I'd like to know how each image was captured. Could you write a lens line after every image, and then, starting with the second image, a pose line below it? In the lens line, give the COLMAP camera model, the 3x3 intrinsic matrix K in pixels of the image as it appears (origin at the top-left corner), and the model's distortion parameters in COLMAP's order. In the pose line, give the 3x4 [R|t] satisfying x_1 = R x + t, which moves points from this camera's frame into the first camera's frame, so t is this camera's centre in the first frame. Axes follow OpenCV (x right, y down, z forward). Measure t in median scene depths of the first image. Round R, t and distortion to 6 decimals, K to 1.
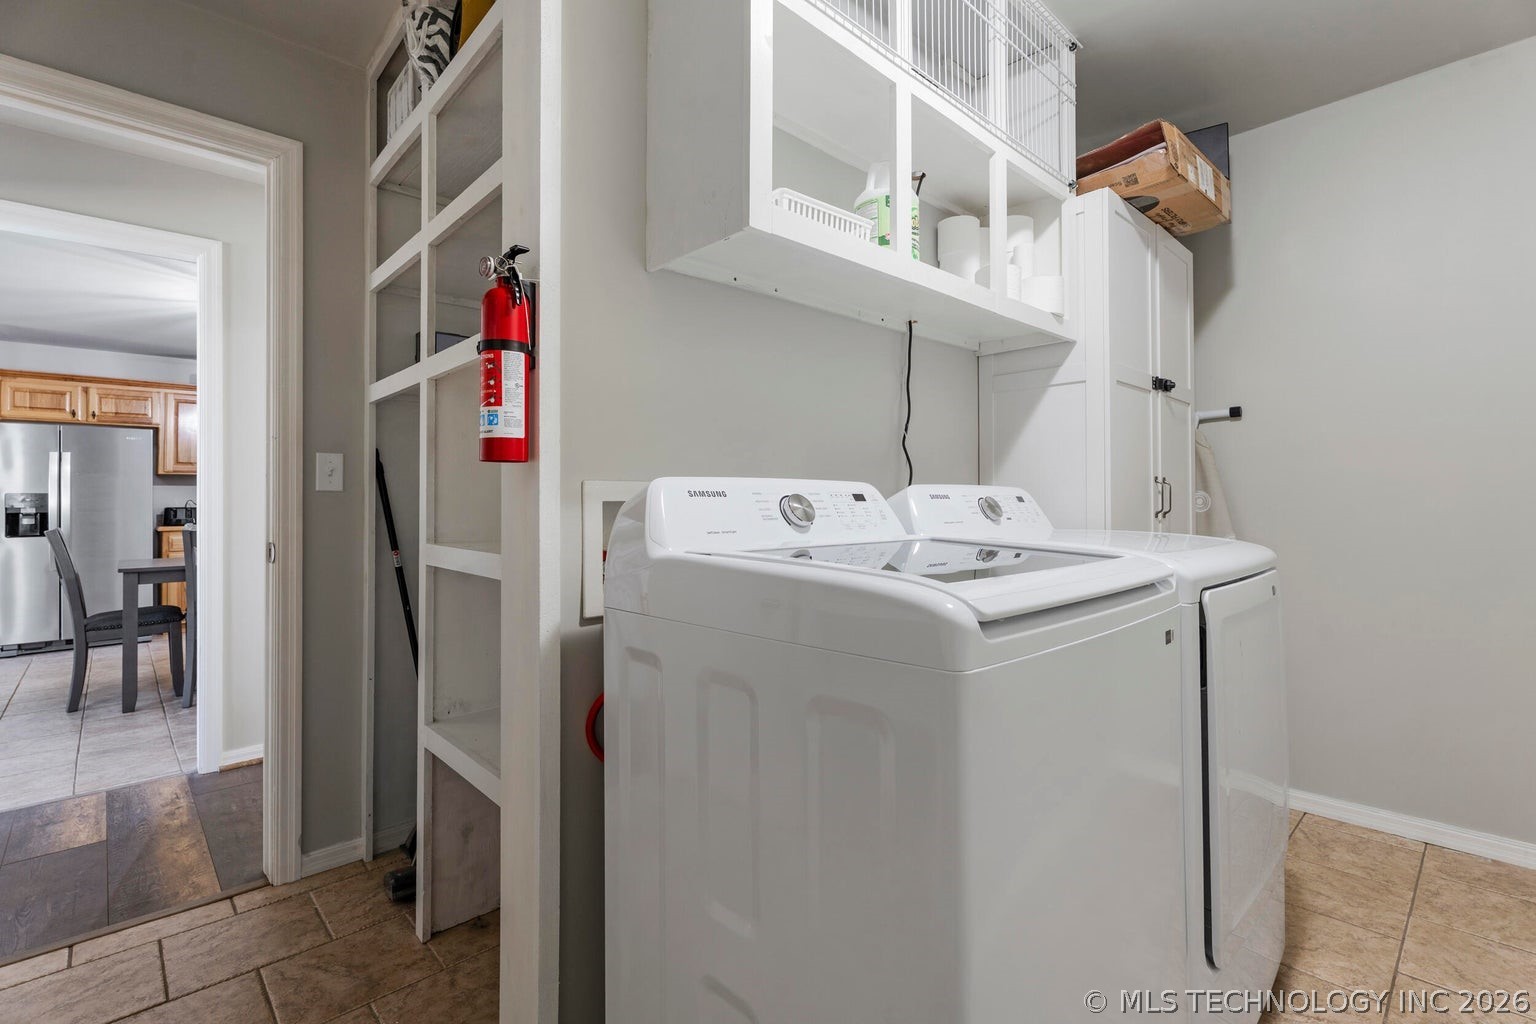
lens RADIAL K [[687.5, 0, 772.3], [0, 687.5, 493.1], [0, 0, 1]] dist [0.000547, 0.000423]
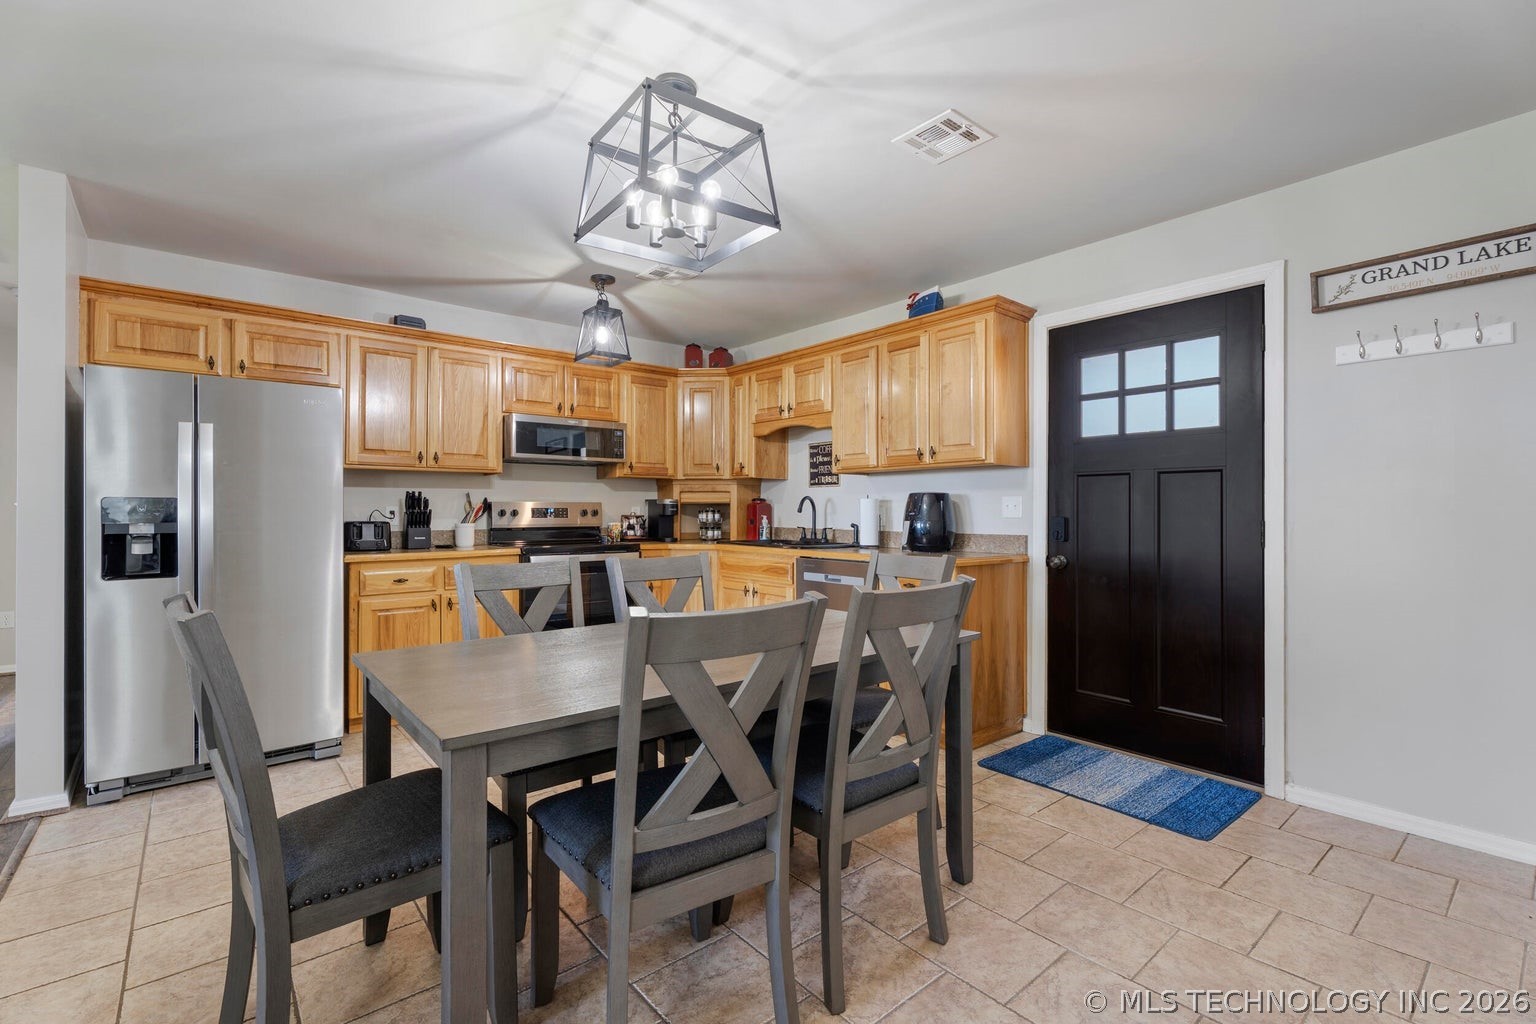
lens RADIAL K [[687.5, 0, 781.0], [0, 687.5, 506.5], [0, 0, 1]] dist [0.000547, 0.000423]
pose [[0.998567, 0.000253, -0.053516, -0.514912], [-0.000330, 0.999999, -0.001415, 0.007571], [0.053516, 0.001431, 0.998566, 0.455020]]
